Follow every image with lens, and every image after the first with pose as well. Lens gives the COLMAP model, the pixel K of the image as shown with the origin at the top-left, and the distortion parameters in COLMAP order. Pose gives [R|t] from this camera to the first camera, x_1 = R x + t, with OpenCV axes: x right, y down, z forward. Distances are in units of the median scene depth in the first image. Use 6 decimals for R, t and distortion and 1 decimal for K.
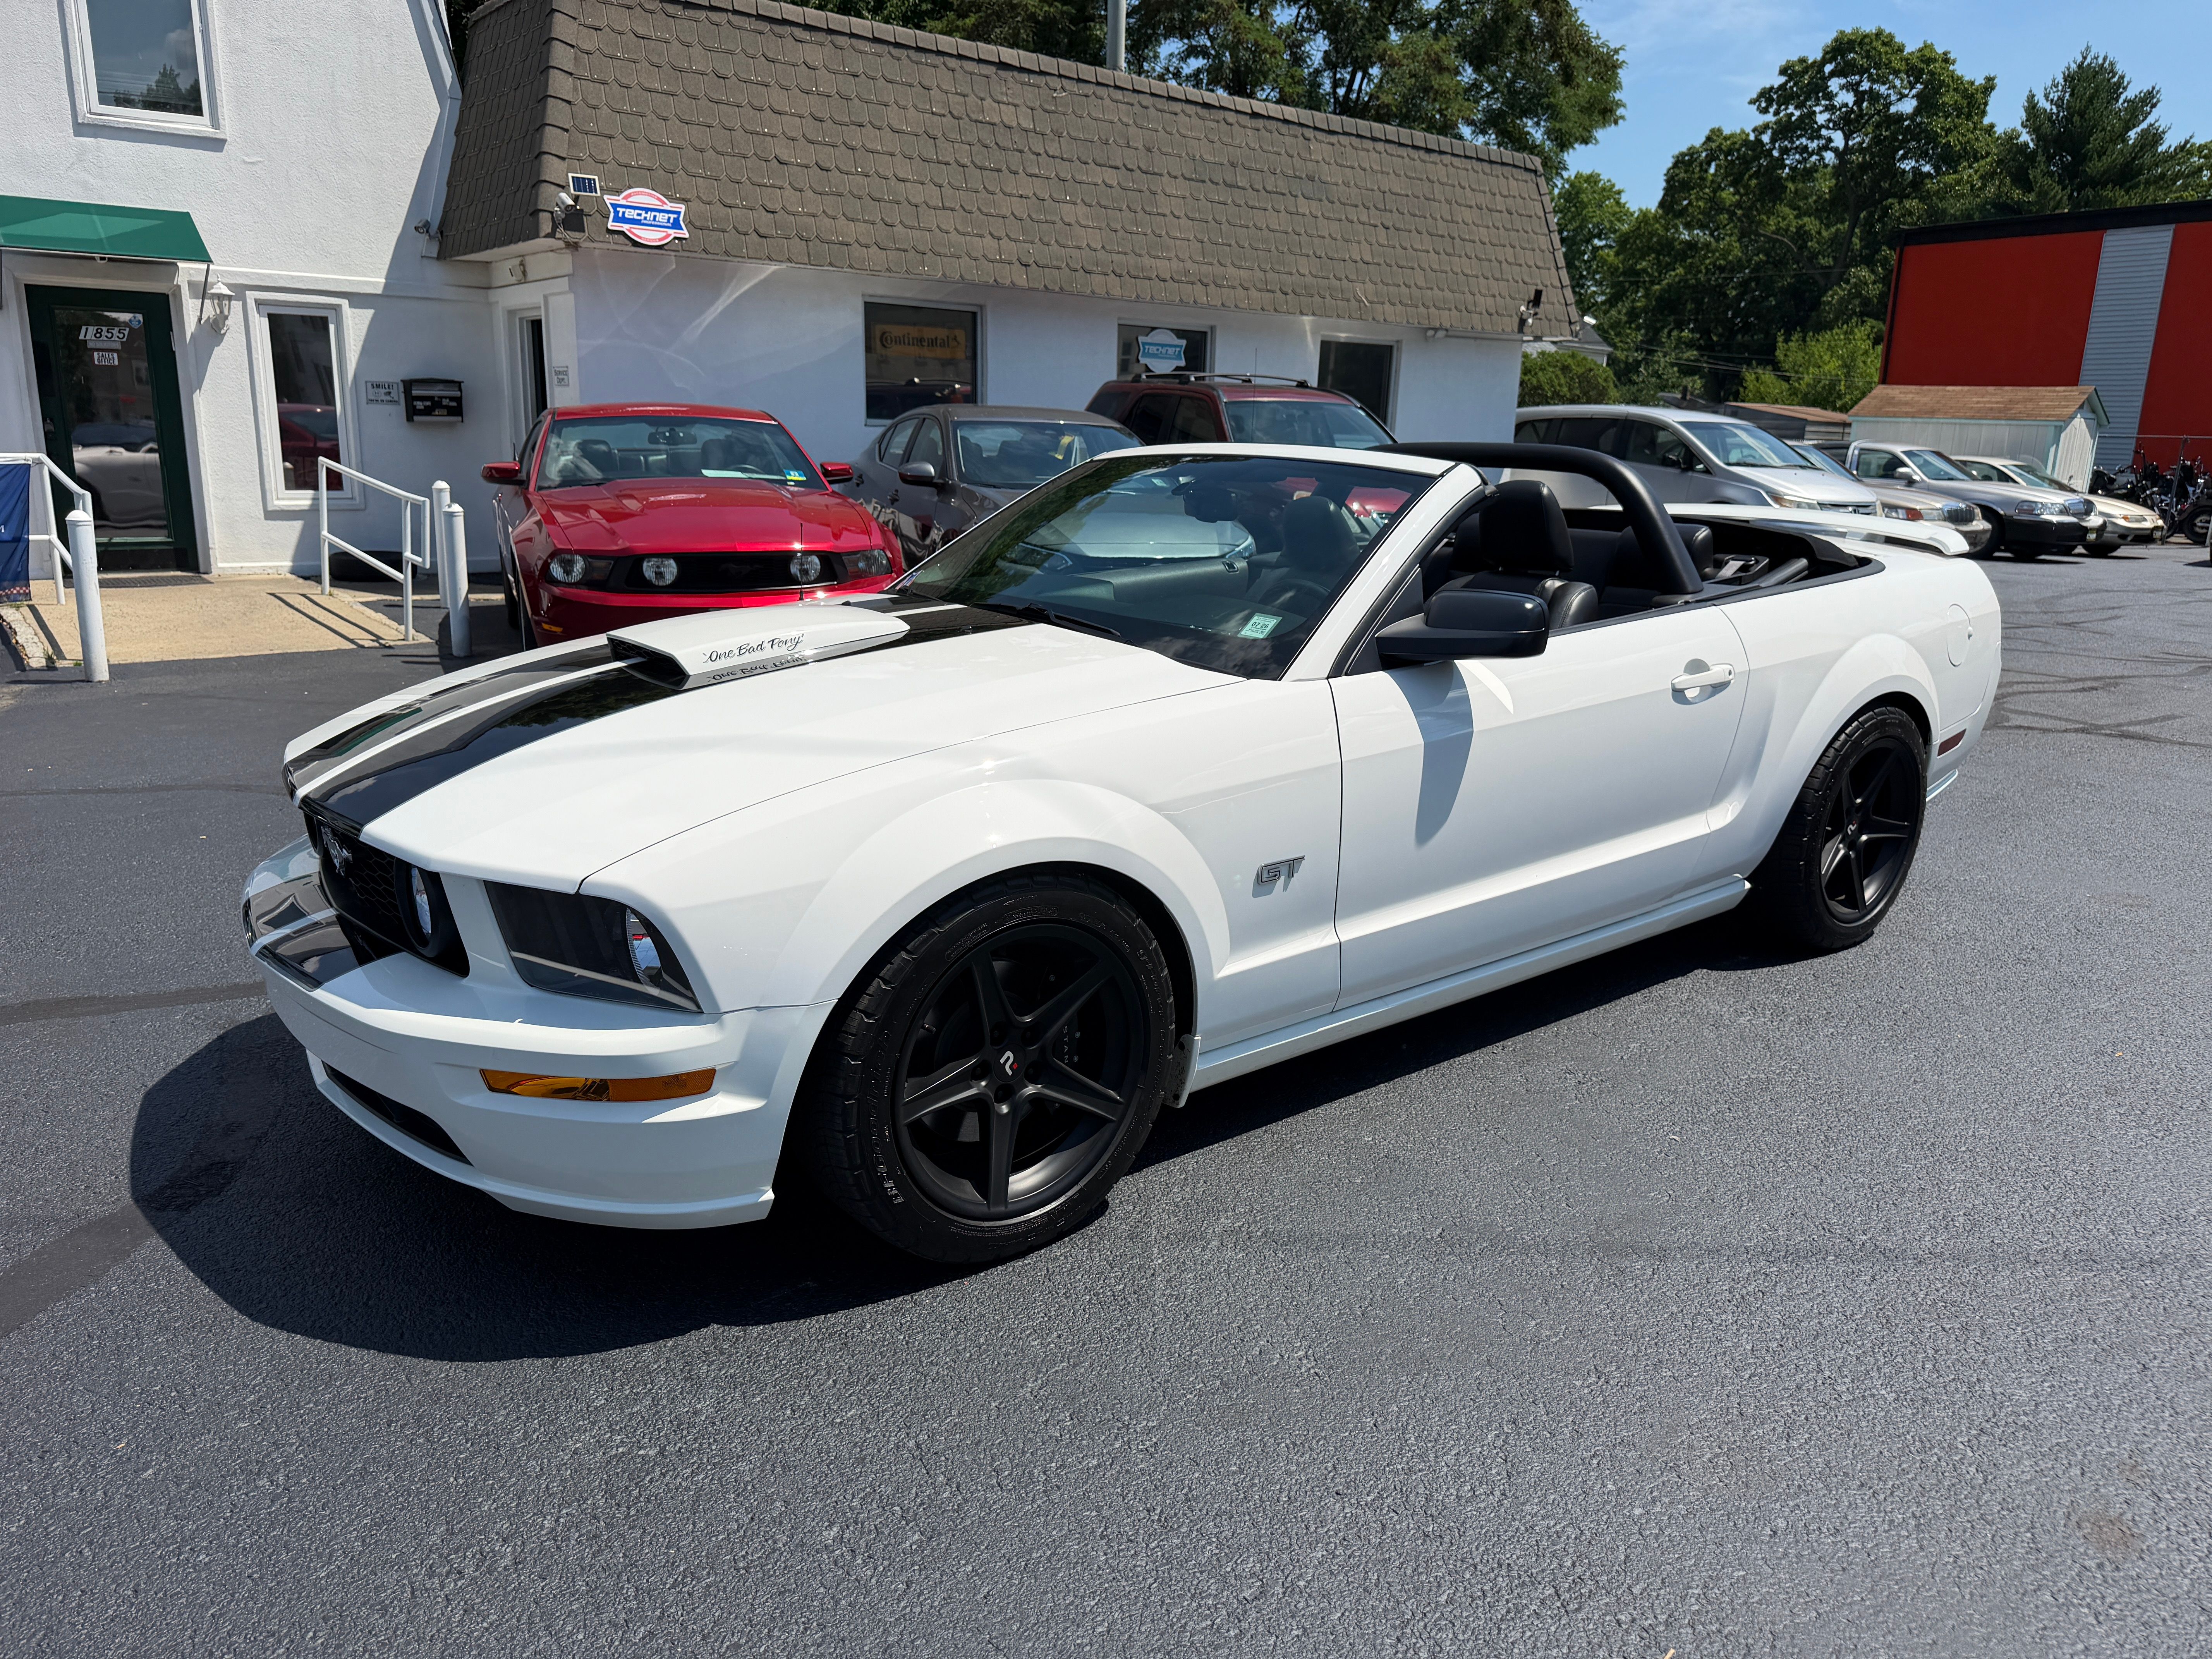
lens RADIAL K [[1588.5, 0, 1109.0], [0, 1588.5, 836.2], [0, 0, 1]] dist [0.037193, -0.059439]
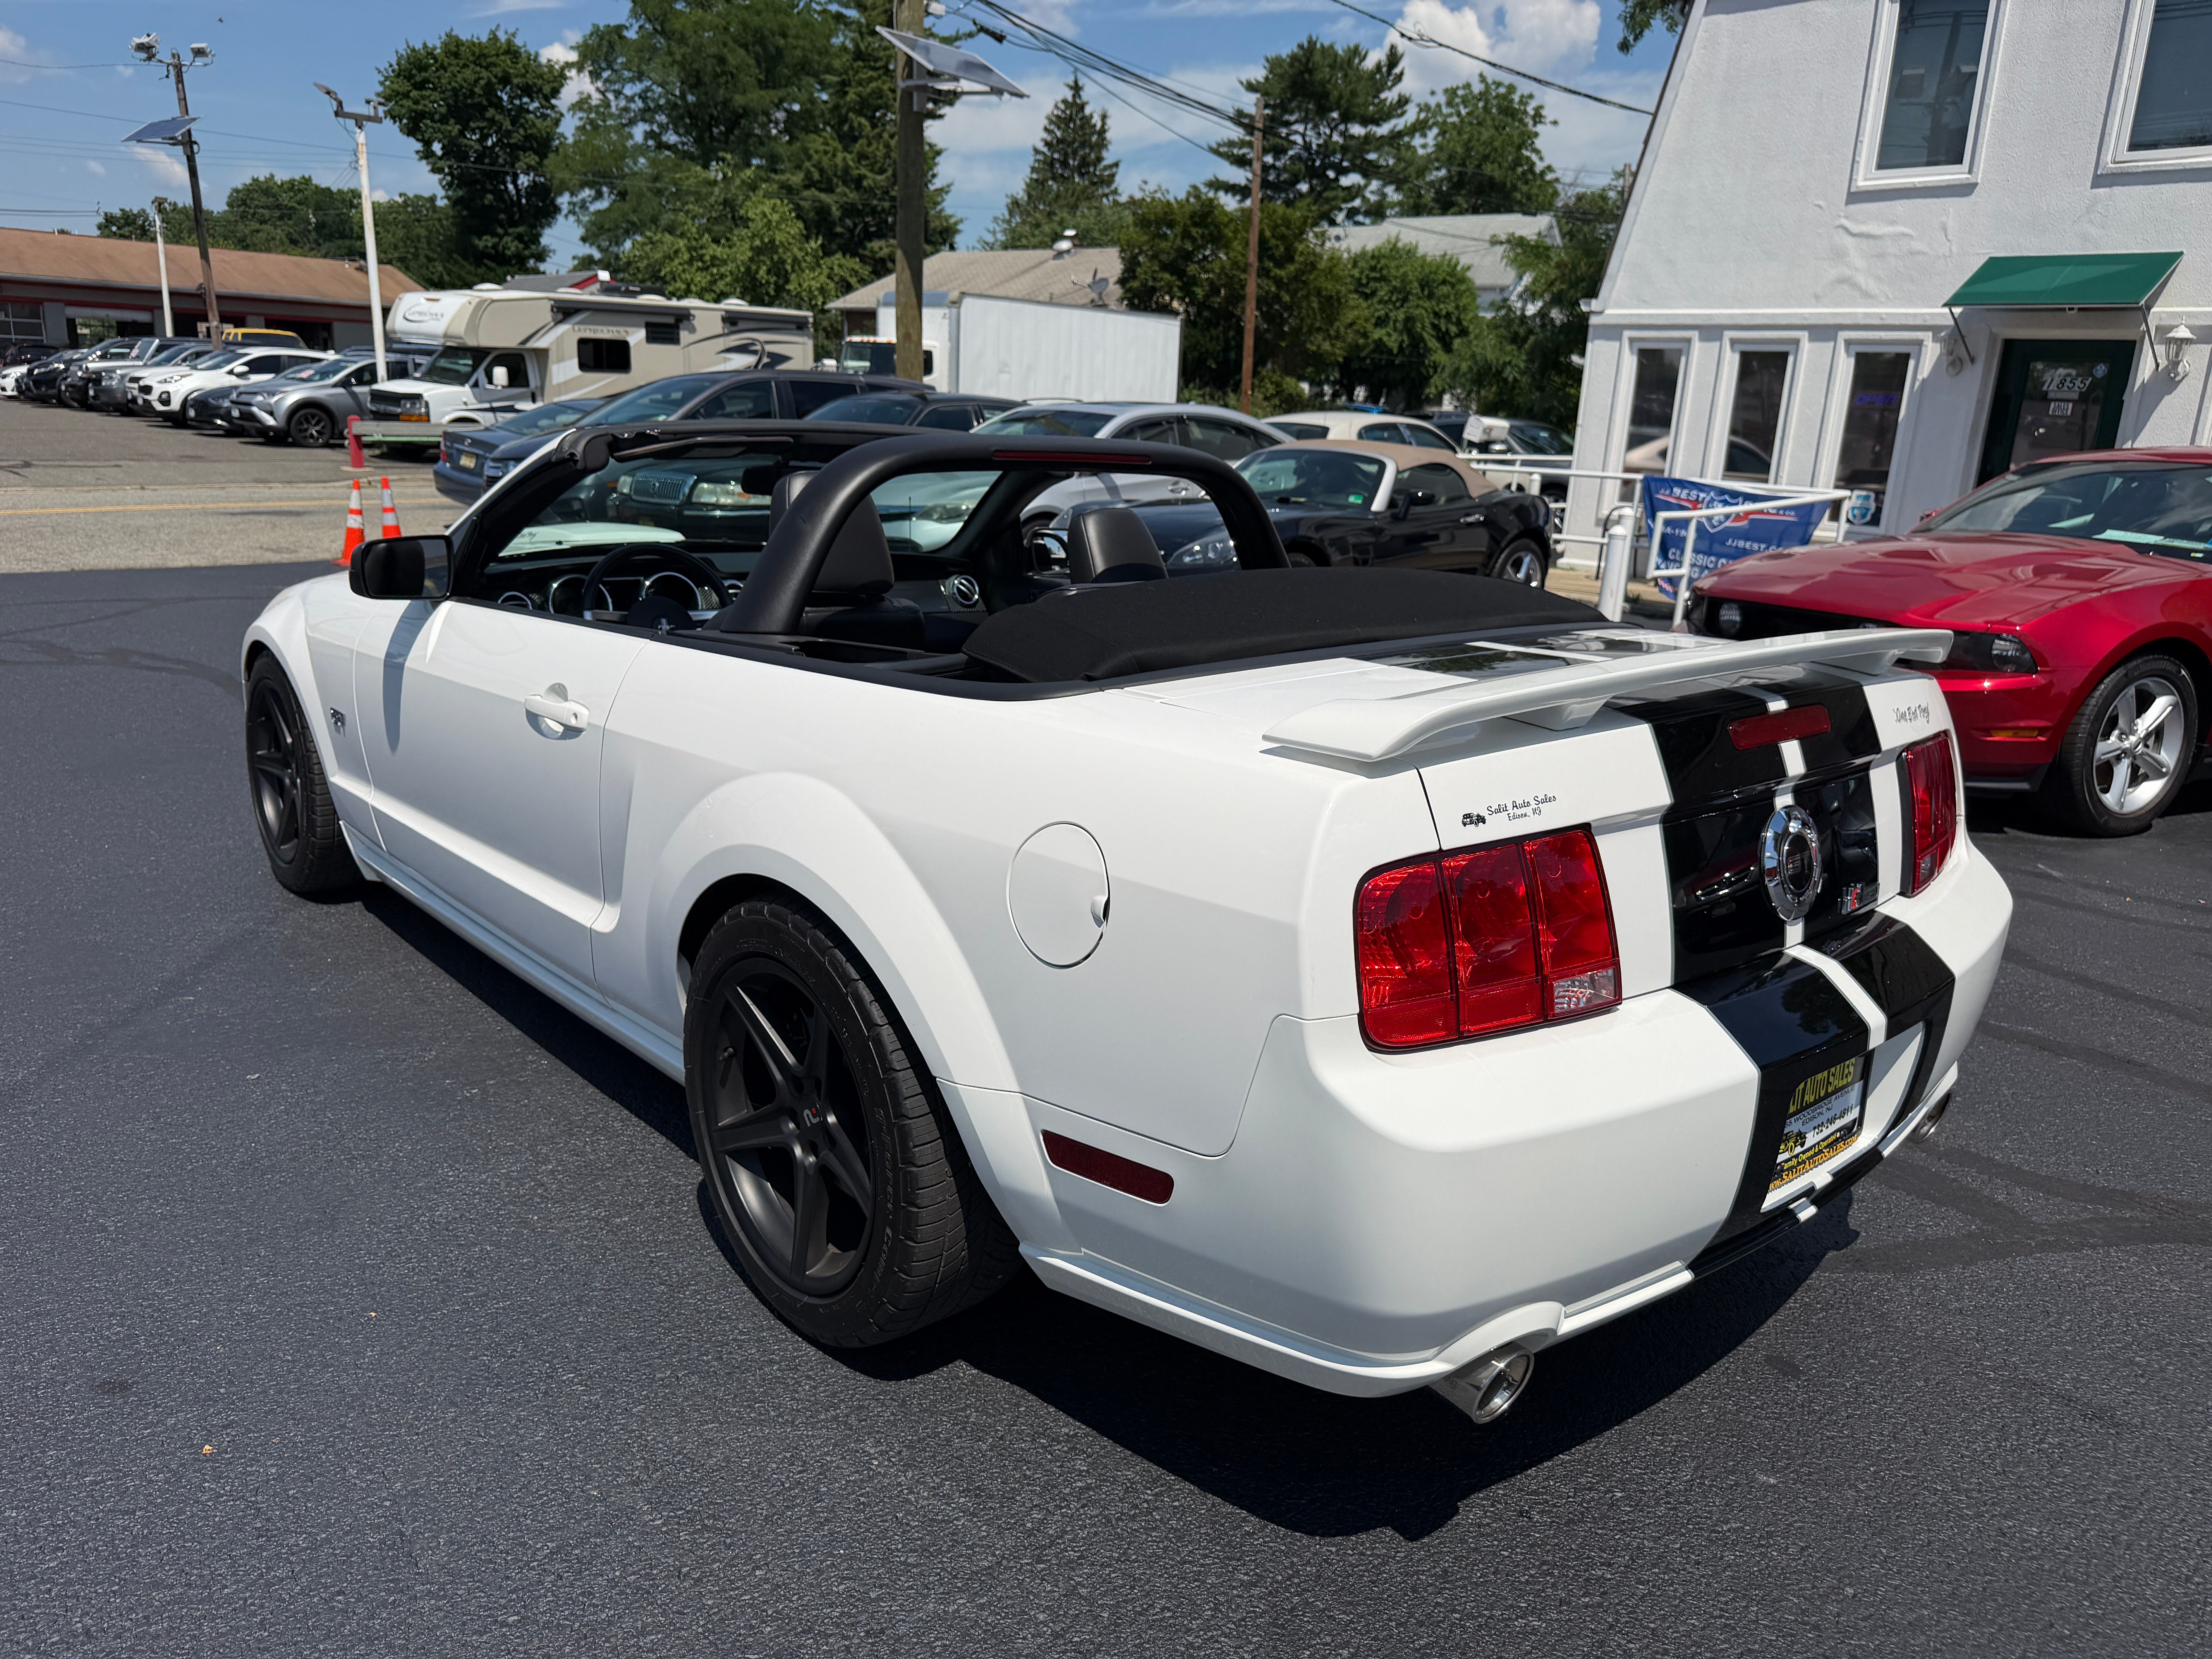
lens RADIAL K [[1584.6, 0, 1108.5], [0, 1584.6, 827.1], [0, 0, 1]] dist [0.001674, -0.012316]
pose [[0.056357, 0.225240, -0.972672, 0.344645], [-0.277492, 0.939370, 0.201451, -0.085414], [0.959074, 0.258555, 0.115443, 0.367703]]
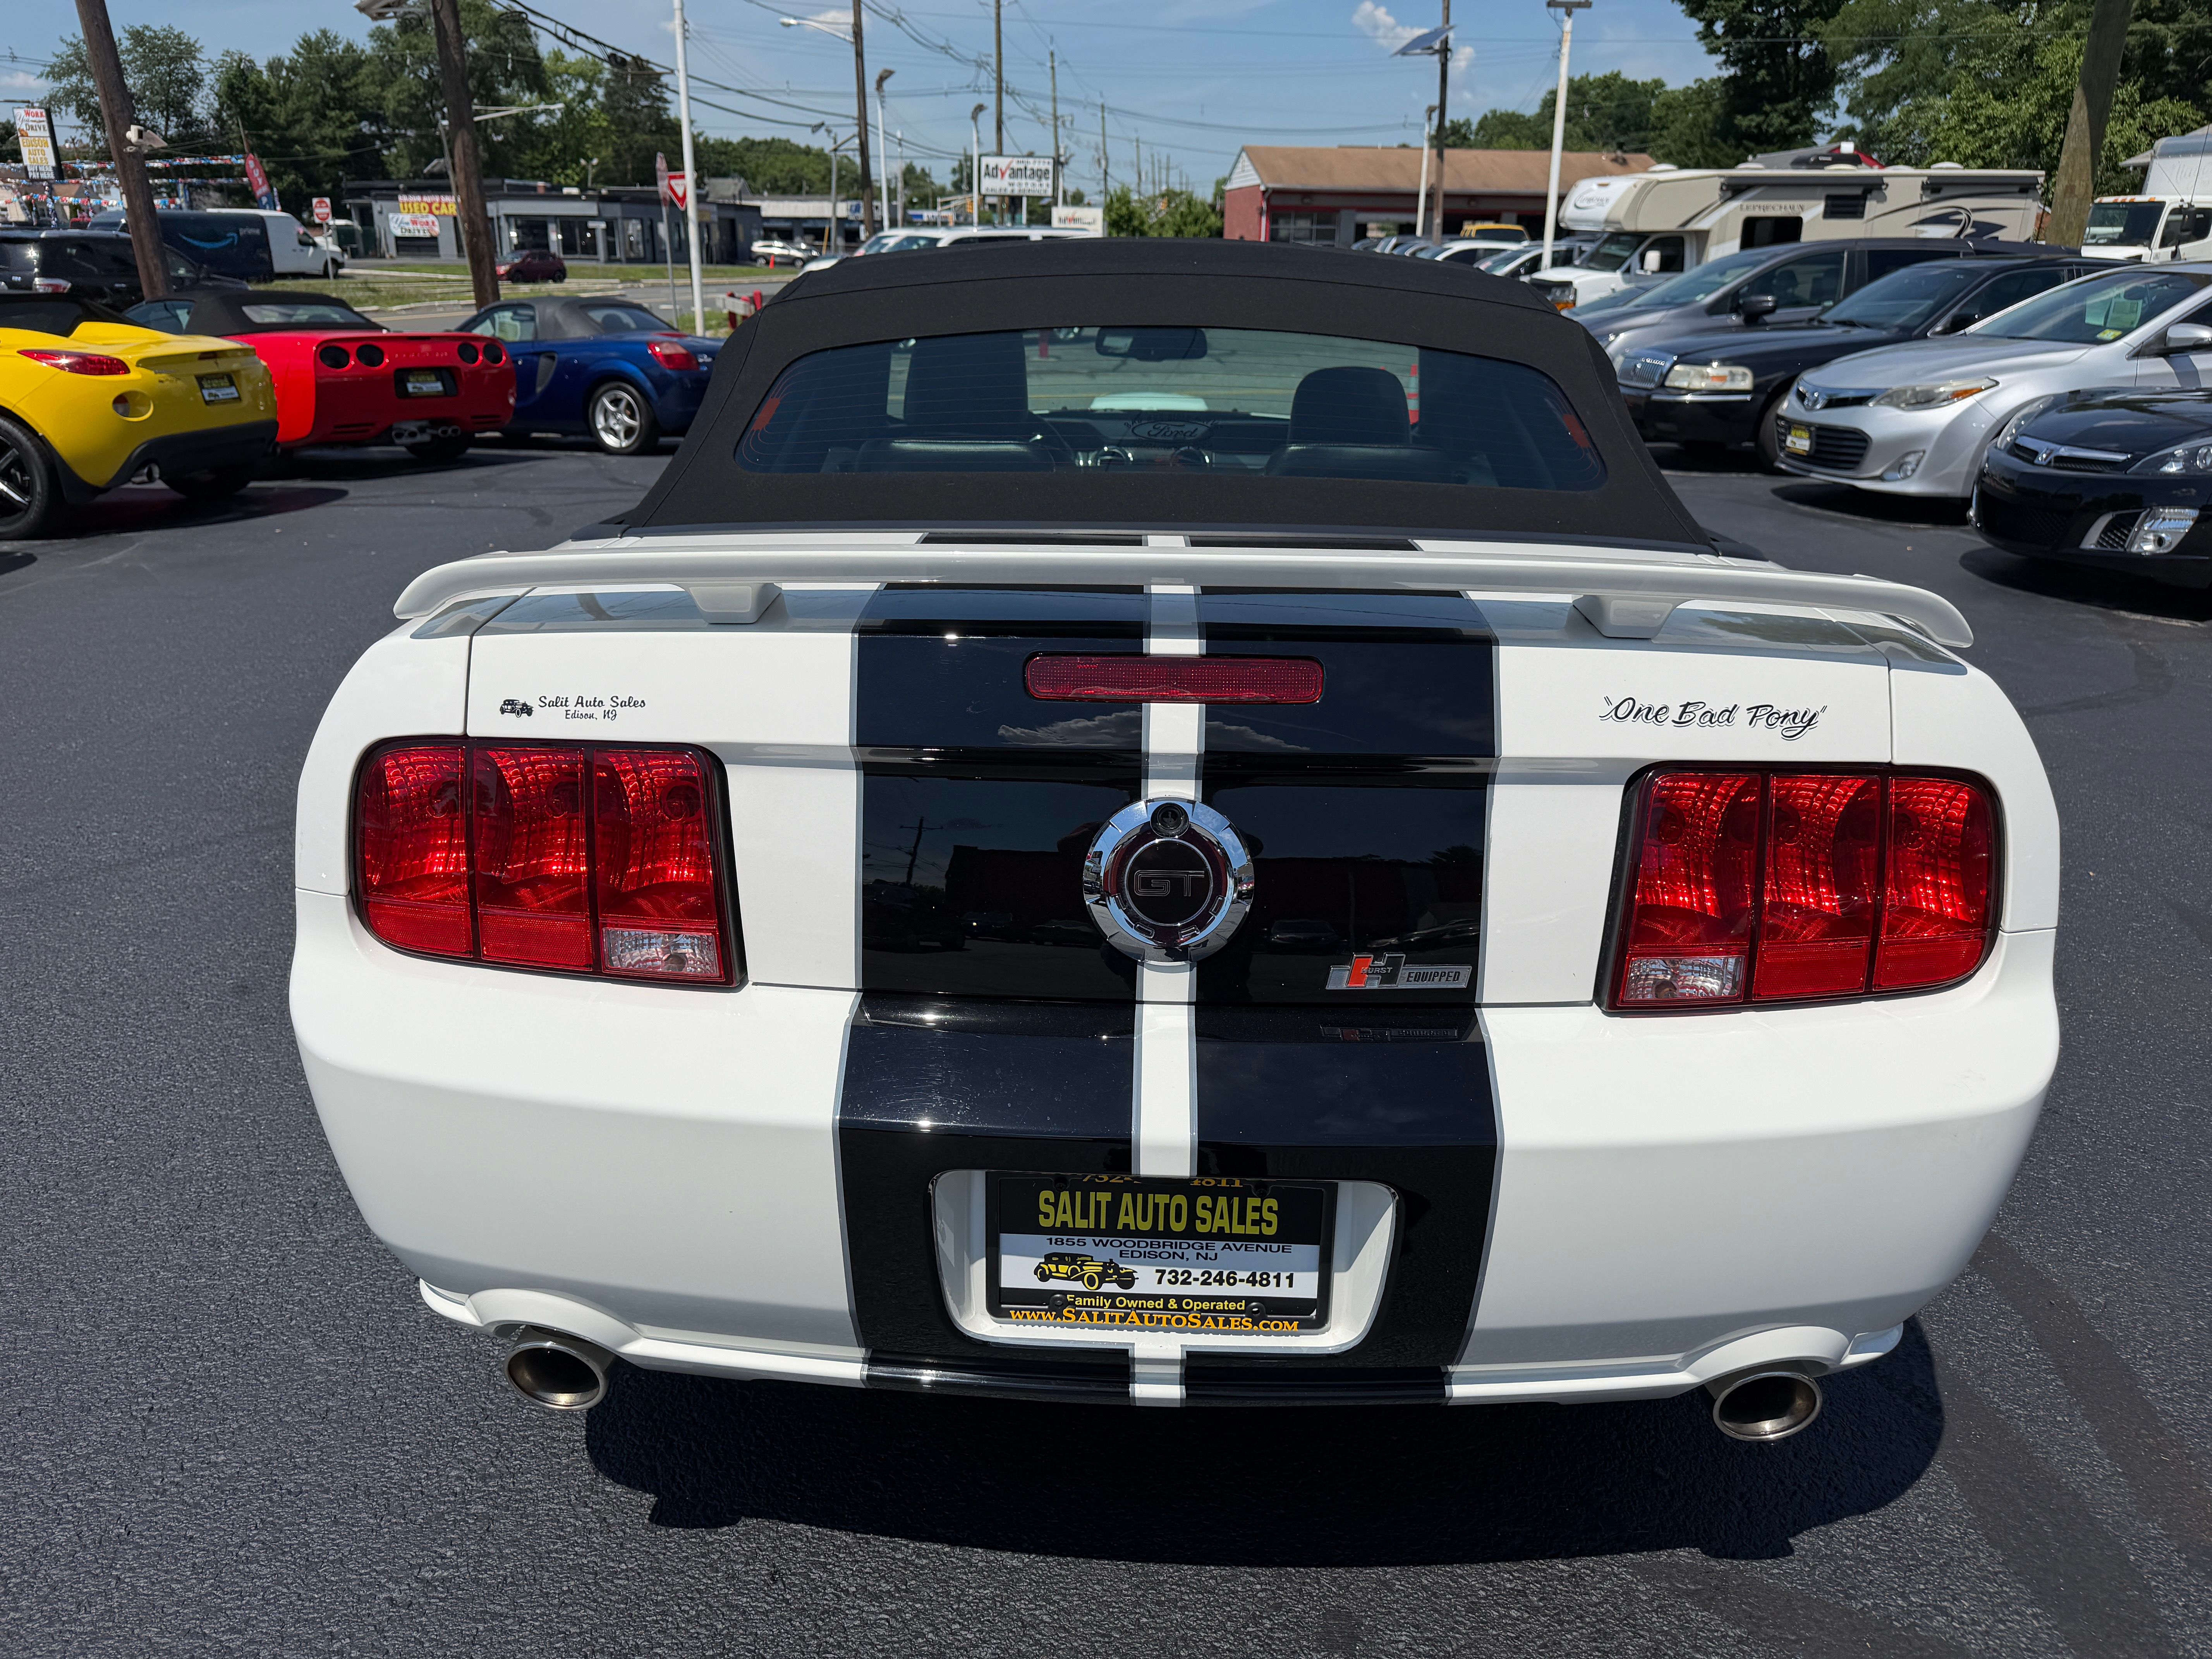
lens RADIAL K [[1577.8, 0, 1093.3], [0, 1577.8, 835.8], [0, 0, 1]] dist [0.001191, -0.007882]
pose [[-0.638412, 0.225032, -0.736064, 0.272135], [-0.214532, 0.866386, 0.450945, -0.119479], [0.739193, 0.445798, -0.504834, 0.506877]]
